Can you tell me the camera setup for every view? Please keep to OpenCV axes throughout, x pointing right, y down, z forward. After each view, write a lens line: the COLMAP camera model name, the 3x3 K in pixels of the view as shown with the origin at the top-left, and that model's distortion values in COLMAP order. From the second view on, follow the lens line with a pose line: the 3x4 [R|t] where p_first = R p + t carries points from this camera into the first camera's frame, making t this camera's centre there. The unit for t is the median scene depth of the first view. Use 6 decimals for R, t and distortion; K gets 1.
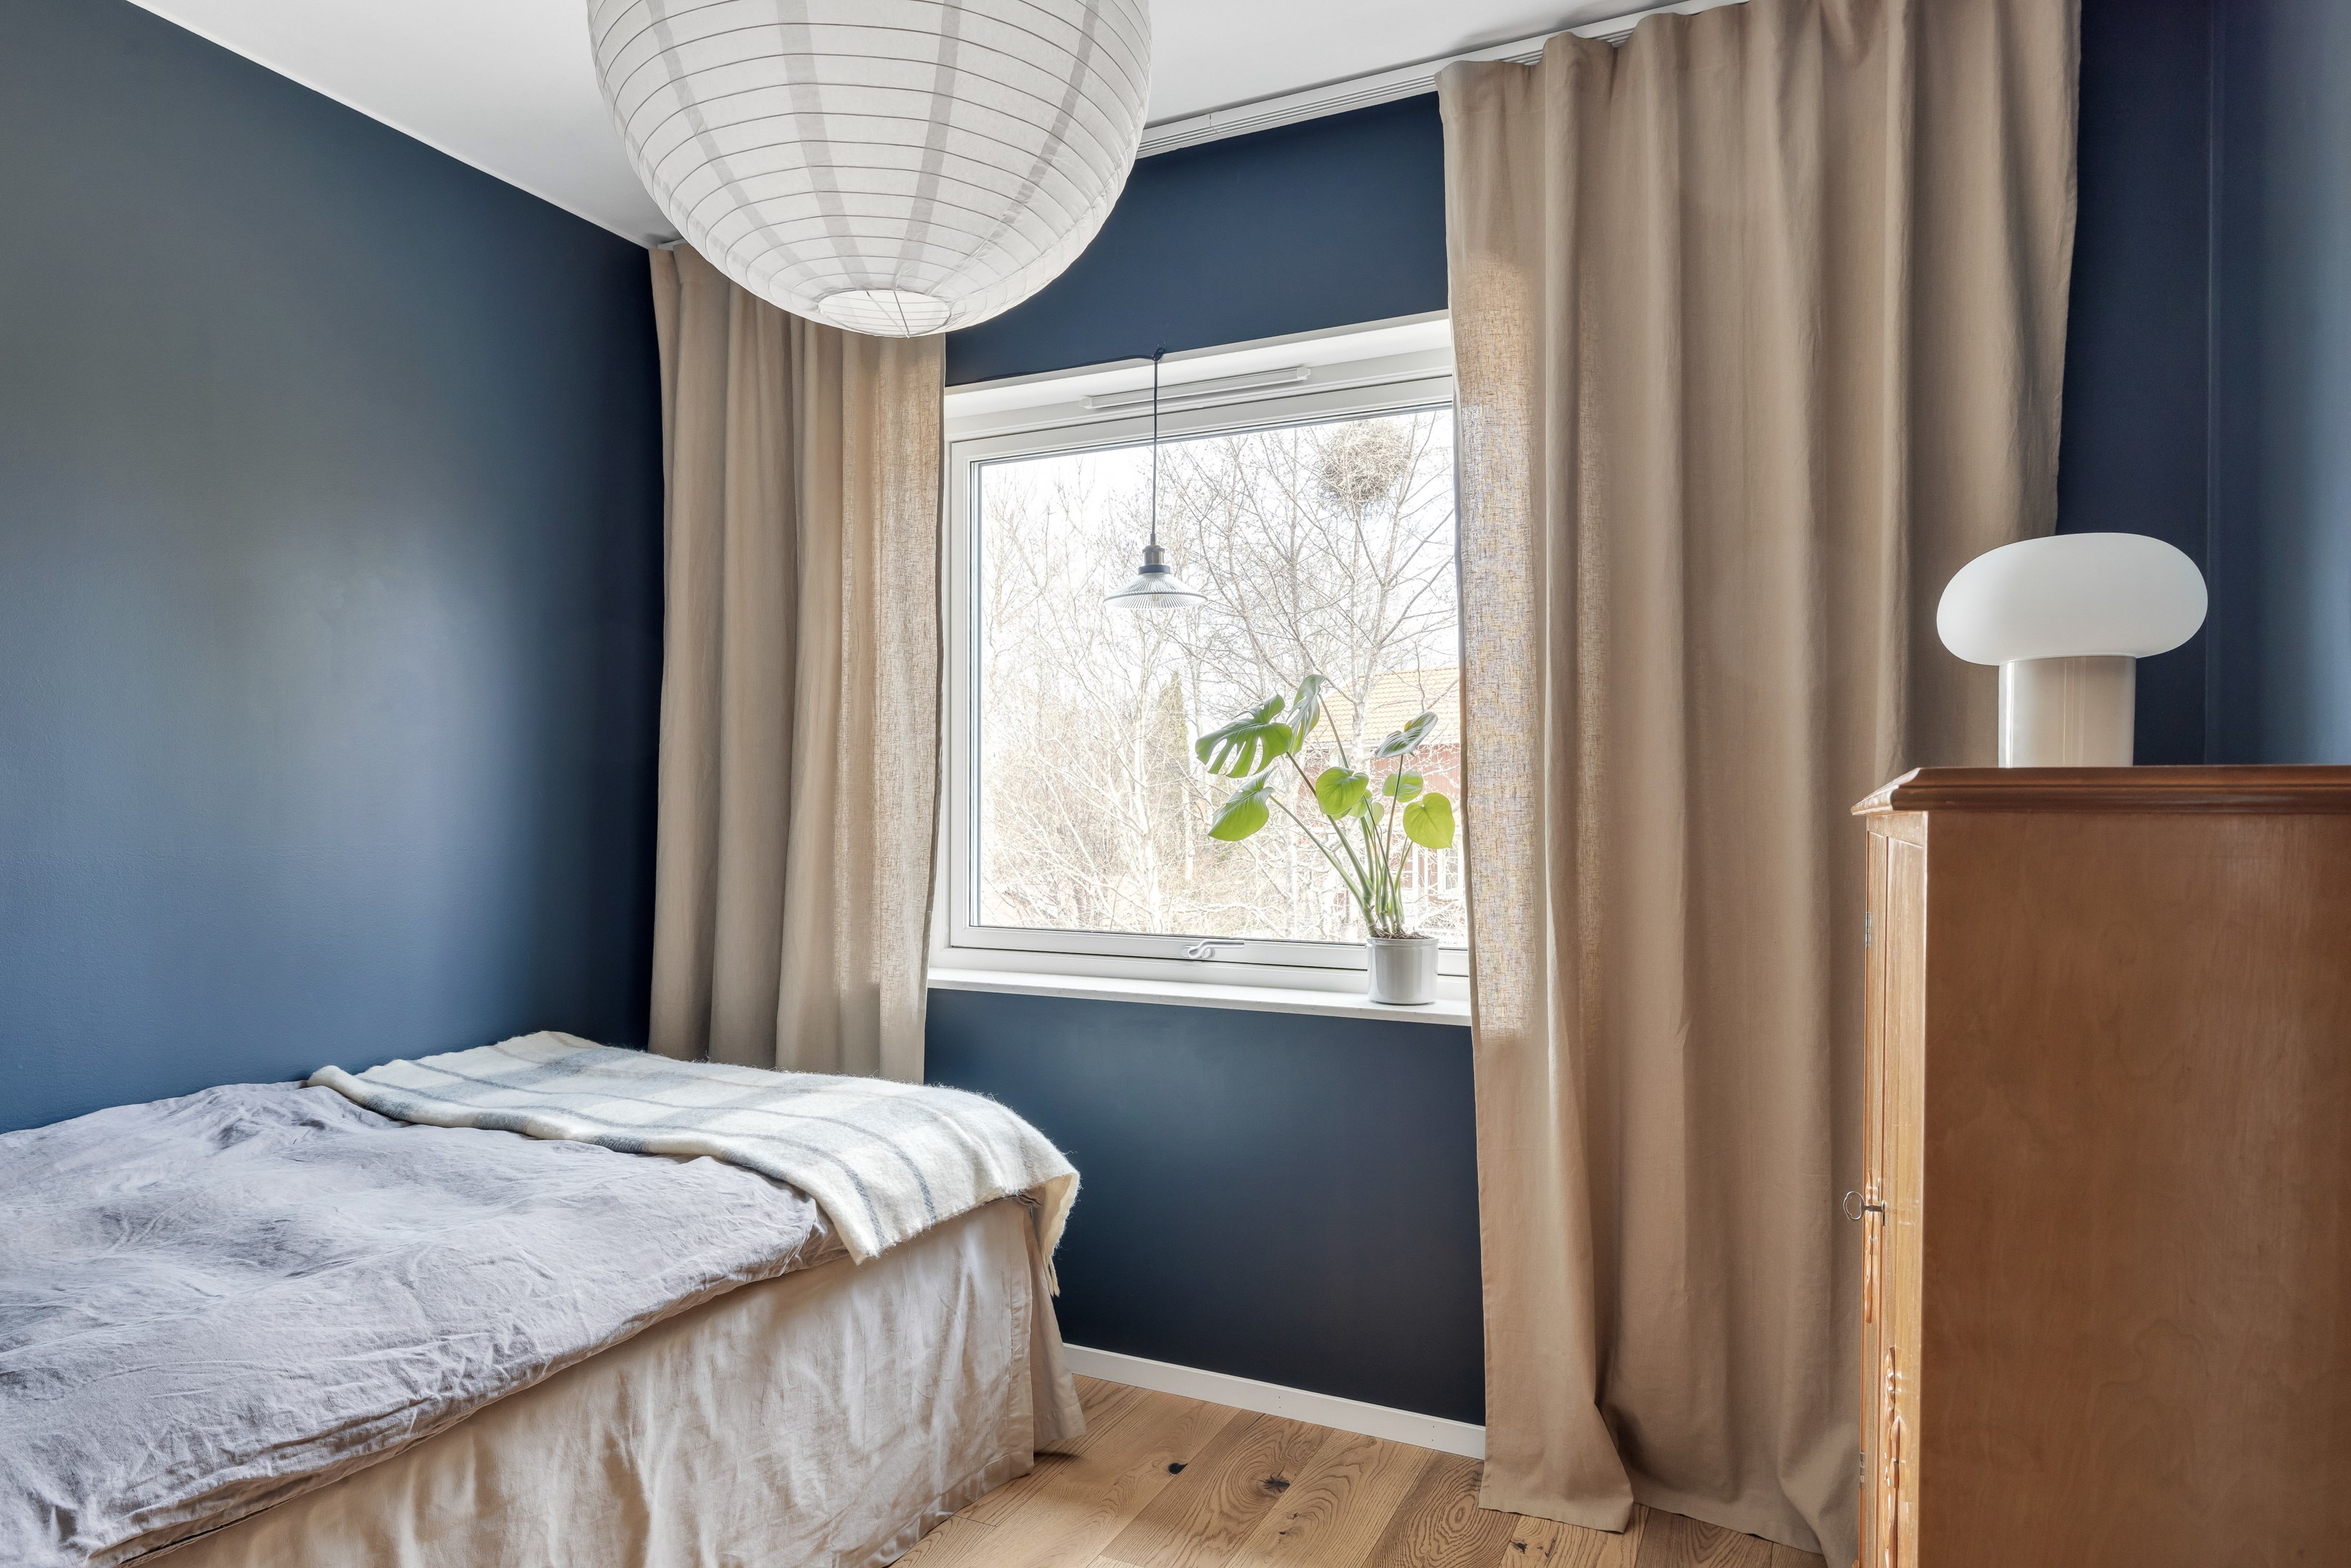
lens RADIAL K [[1353.5, 0, 1176.5], [0, 1353.5, 770.0], [0, 0, 1]] dist [0.008479, -0.000964]
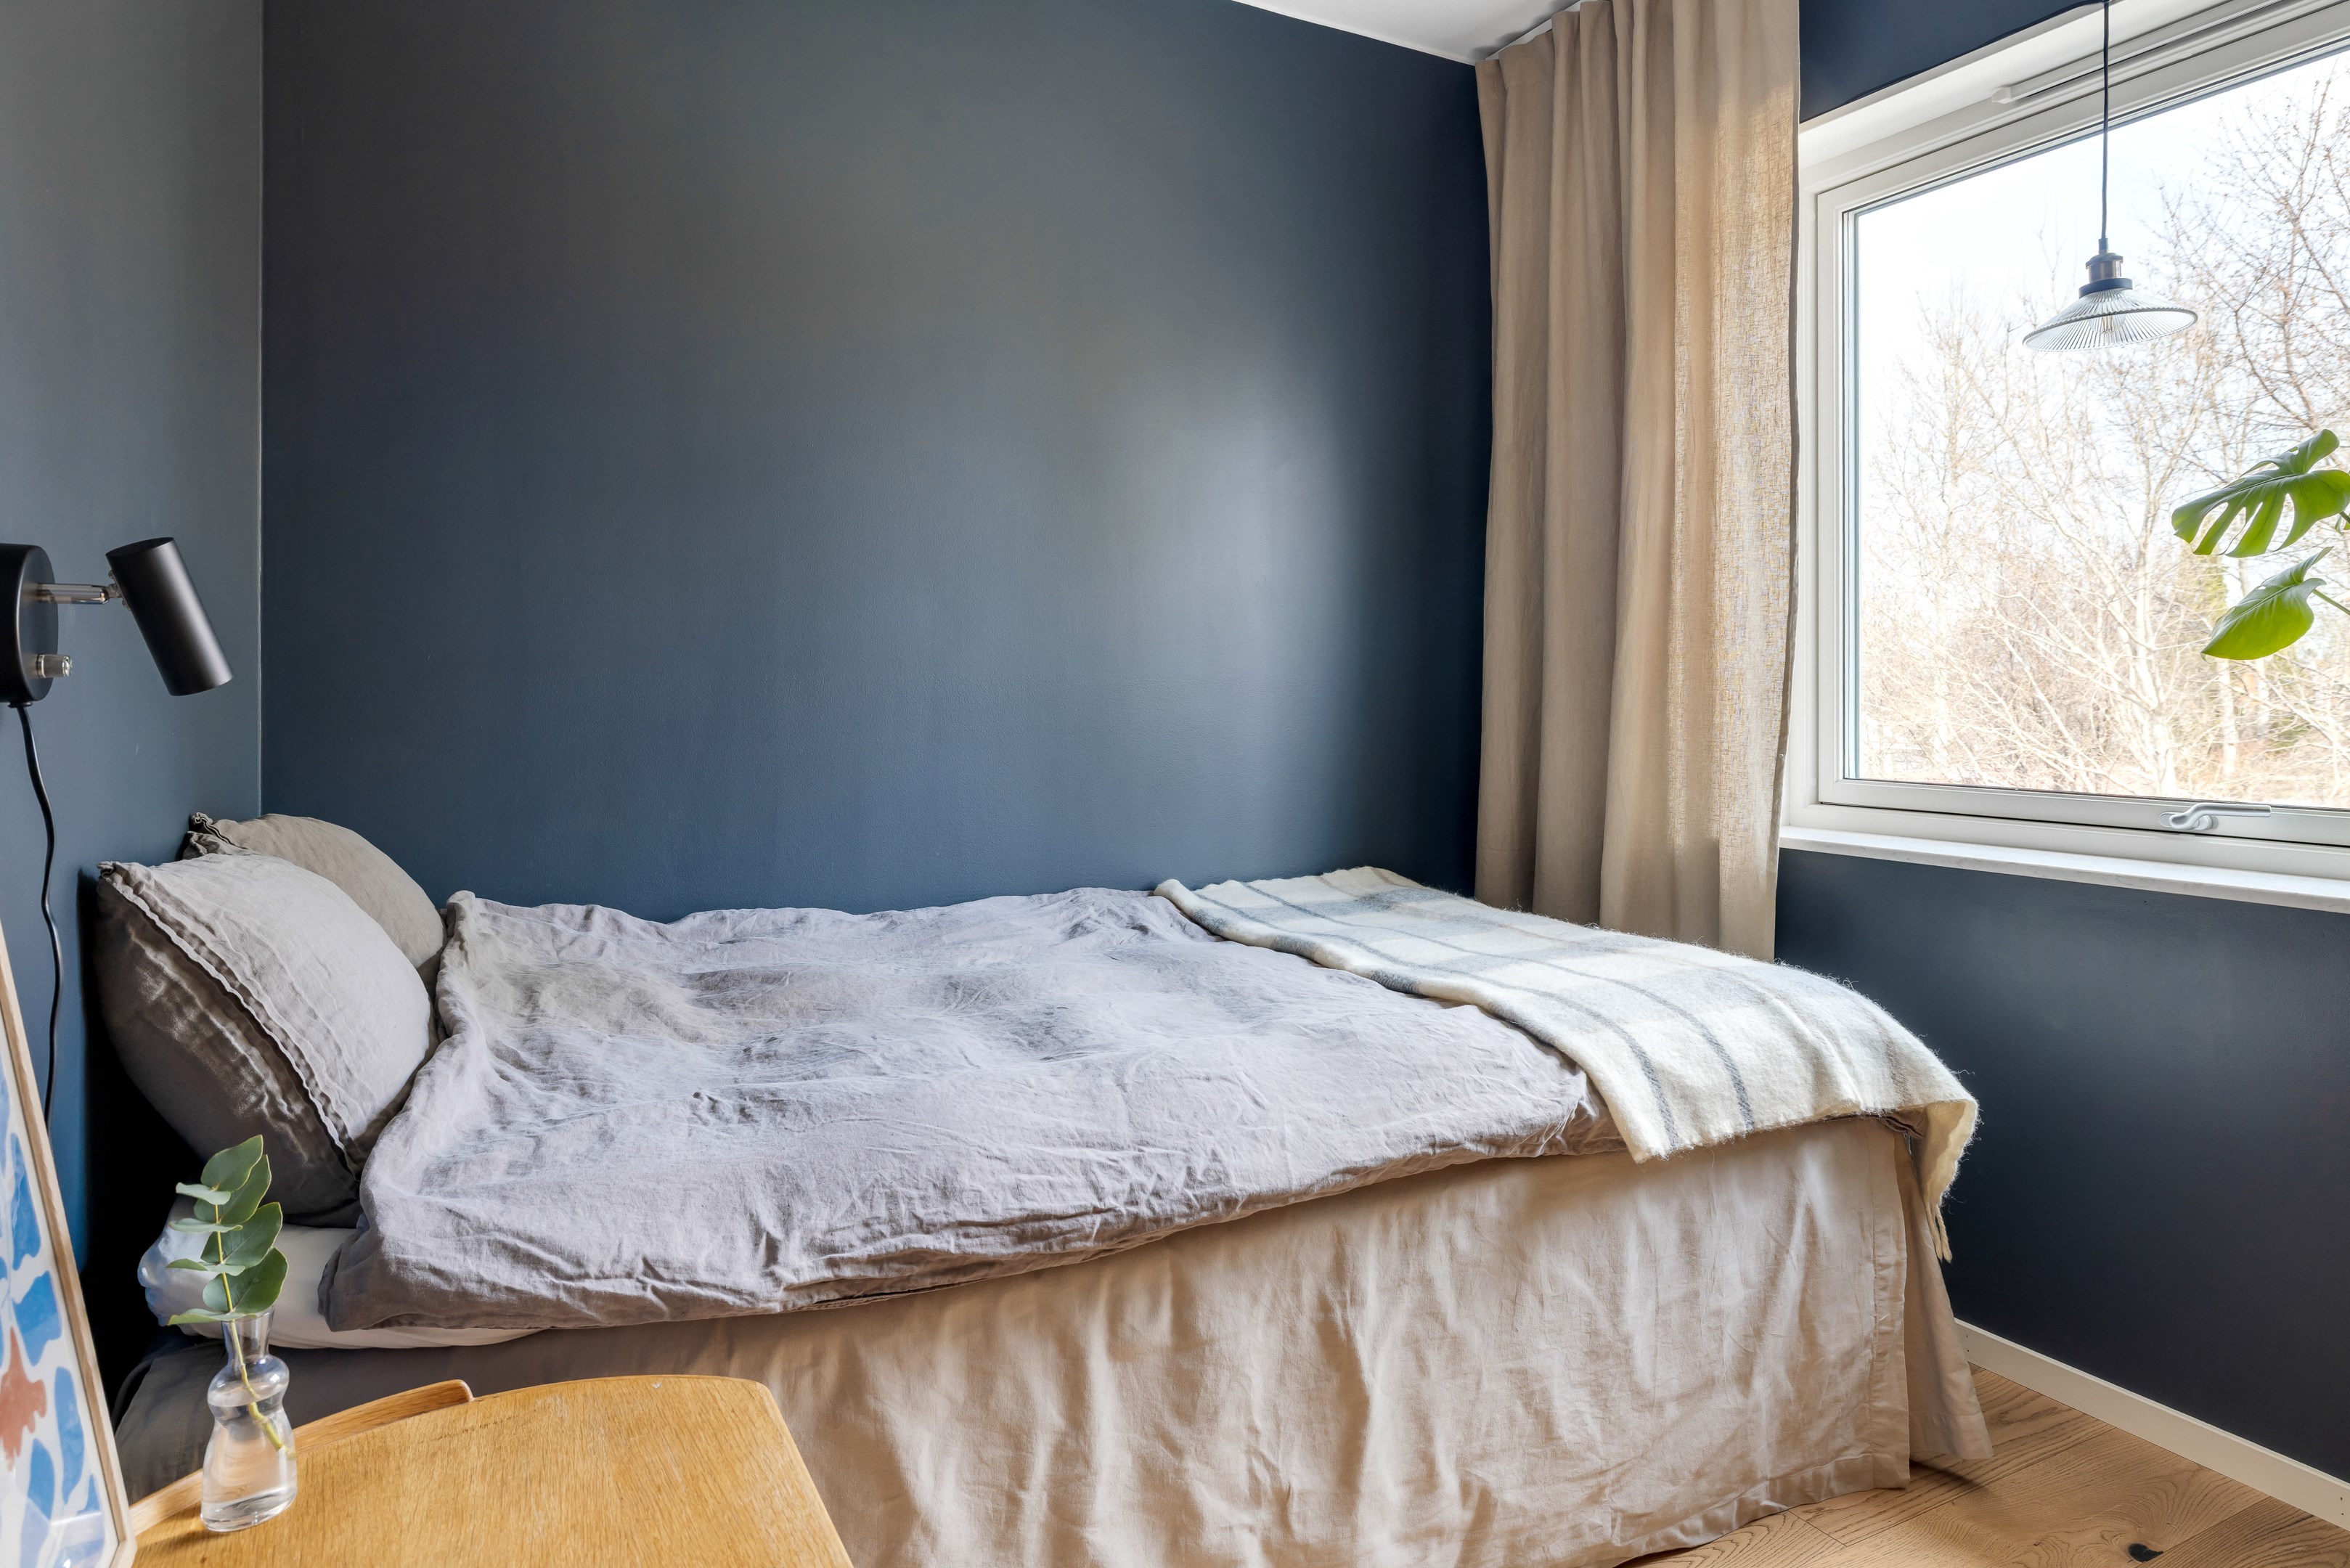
lens RADIAL K [[1387.5, 0, 1184.3], [0, 1387.5, 666.7], [0, 0, 1]] dist [0.004195, 0.000540]
pose [[0.806787, -0.014085, -0.590675, 0.032581], [0.024403, 0.999657, 0.009494, 0.049900], [0.590339, -0.022073, 0.806854, 0.161281]]
